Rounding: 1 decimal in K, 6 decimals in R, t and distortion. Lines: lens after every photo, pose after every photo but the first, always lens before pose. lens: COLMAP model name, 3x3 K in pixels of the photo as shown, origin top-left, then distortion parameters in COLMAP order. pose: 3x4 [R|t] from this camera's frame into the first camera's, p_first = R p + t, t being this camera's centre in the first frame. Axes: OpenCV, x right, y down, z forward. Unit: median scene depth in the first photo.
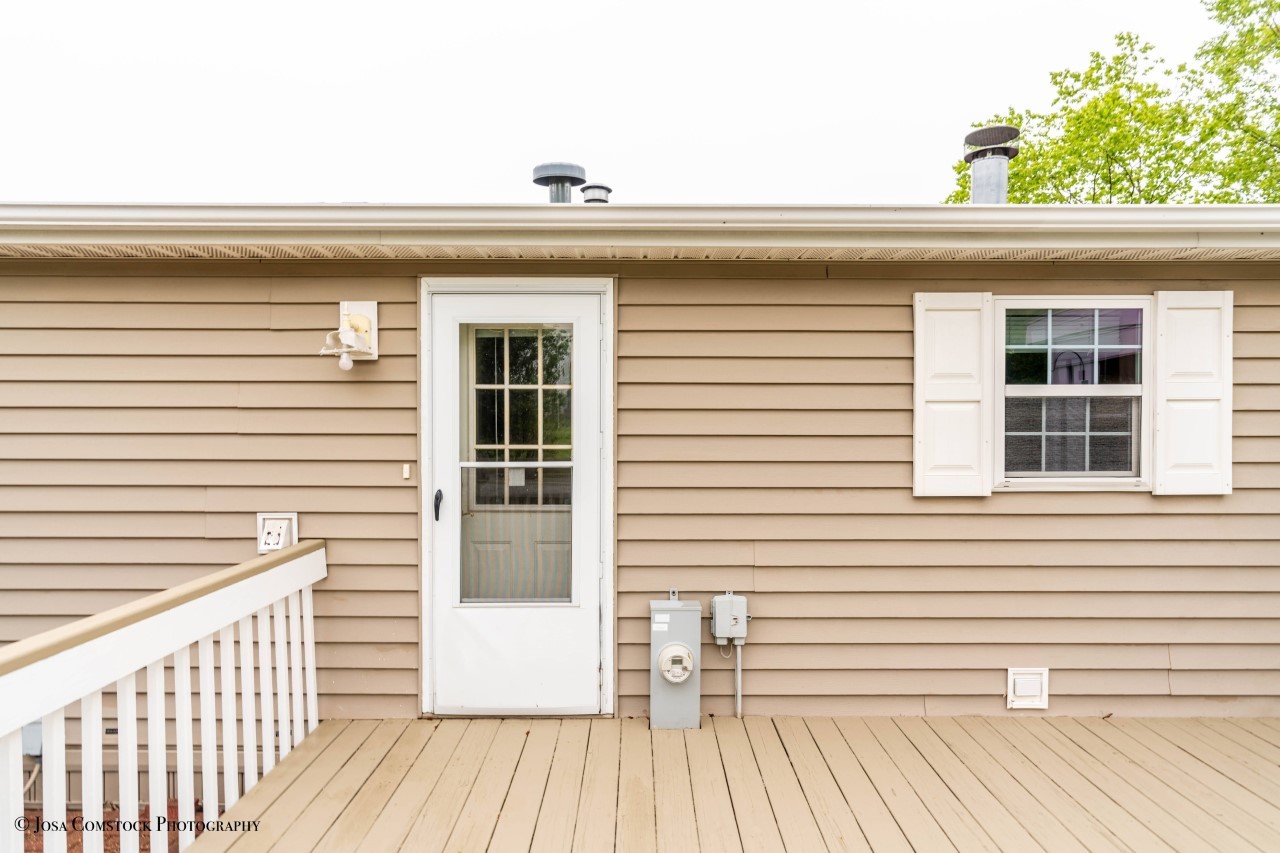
lens RADIAL K [[597.0, 0, 640.0], [0, 597.0, 426.5], [0, 0, 1]] dist [-0.008093, 0.000141]
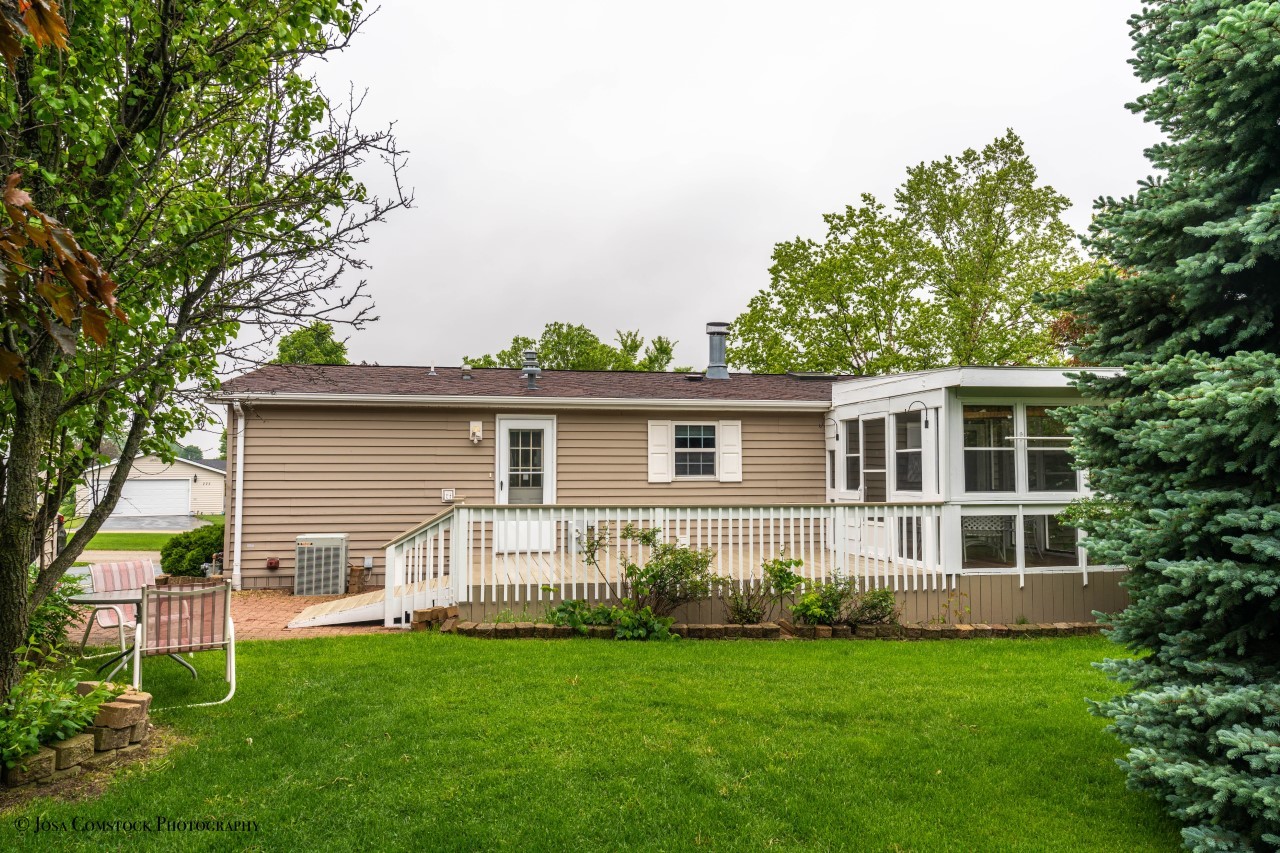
lens RADIAL K [[597.0, 0, 640.0], [0, 597.0, 426.5], [0, 0, 1]] dist [-0.008093, 0.000141]
pose [[0.976780, 0.011924, 0.213914, -0.282626], [0.002802, 0.997654, -0.068408, 0.034594], [-0.214227, 0.067419, 0.974454, -2.170671]]
